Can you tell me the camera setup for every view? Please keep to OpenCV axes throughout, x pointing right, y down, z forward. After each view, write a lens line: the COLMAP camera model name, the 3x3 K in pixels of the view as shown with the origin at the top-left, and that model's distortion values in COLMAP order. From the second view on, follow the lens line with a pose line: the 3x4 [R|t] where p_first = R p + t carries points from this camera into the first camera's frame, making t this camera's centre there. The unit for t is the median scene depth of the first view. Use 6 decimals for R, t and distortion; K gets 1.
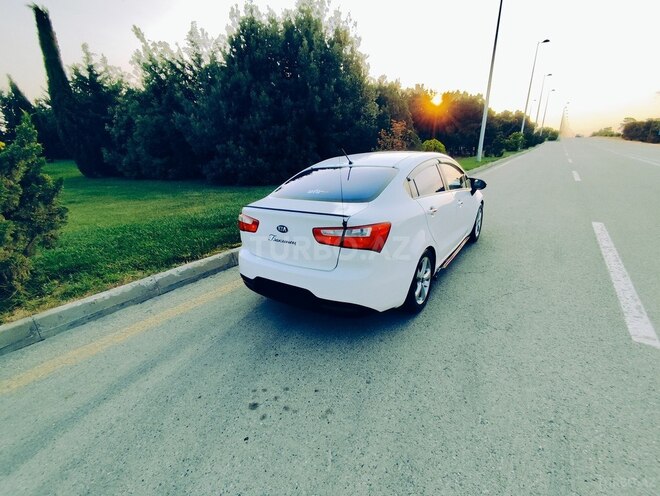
lens RADIAL K [[306.1, 0, 333.8], [0, 306.1, 249.1], [0, 0, 1]] dist [0.022717, -0.013992]
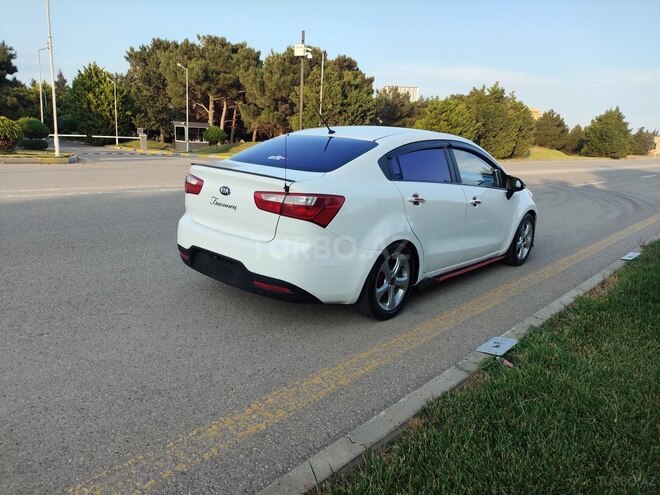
lens RADIAL K [[484.1, 0, 334.6], [0, 484.1, 246.5], [0, 0, 1]] dist [0.096897, -0.172322]
pose [[0.986685, 0.128594, -0.099582, 0.060058], [-0.136591, 0.987542, -0.078129, 0.031334], [0.088295, 0.090691, 0.991957, -0.068428]]
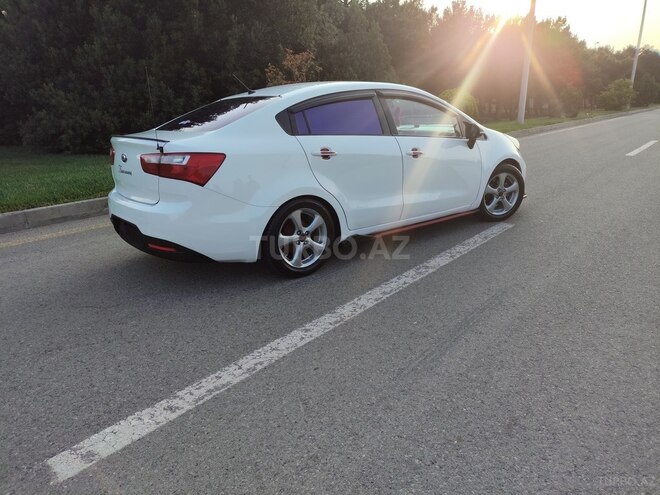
lens RADIAL K [[484.1, 0, 334.6], [0, 484.1, 246.5], [0, 0, 1]] dist [0.096897, -0.172322]
pose [[0.957100, 0.086495, -0.276546, 0.169914], [-0.094259, 0.995436, -0.014881, 0.031474], [0.273997, 0.040309, 0.960885, -0.043348]]
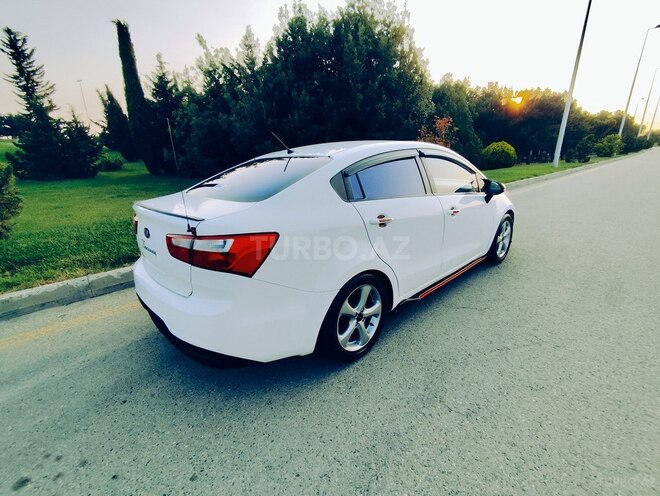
lens RADIAL K [[306.1, 0, 333.8], [0, 306.1, 249.1], [0, 0, 1]] dist [0.022717, -0.013992]
pose [[0.978559, 0.069342, -0.193942, 0.084410], [-0.071937, 0.997389, -0.006365, -0.010836], [0.192994, 0.020180, 0.980992, 0.069995]]
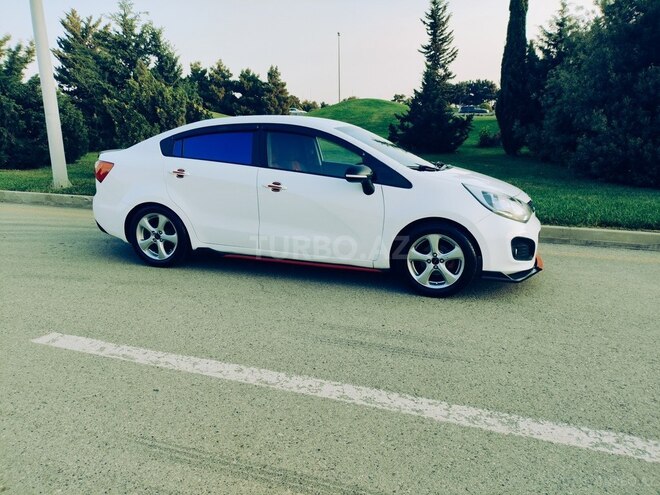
lens RADIAL K [[484.1, 0, 334.6], [0, 484.1, 246.5], [0, 0, 1]] dist [0.096897, -0.172322]
pose [[0.271199, 0.254258, -0.928334, 0.461140], [-0.321032, 0.933146, 0.161791, -0.074576], [0.907408, 0.254147, 0.334693, 0.237361]]
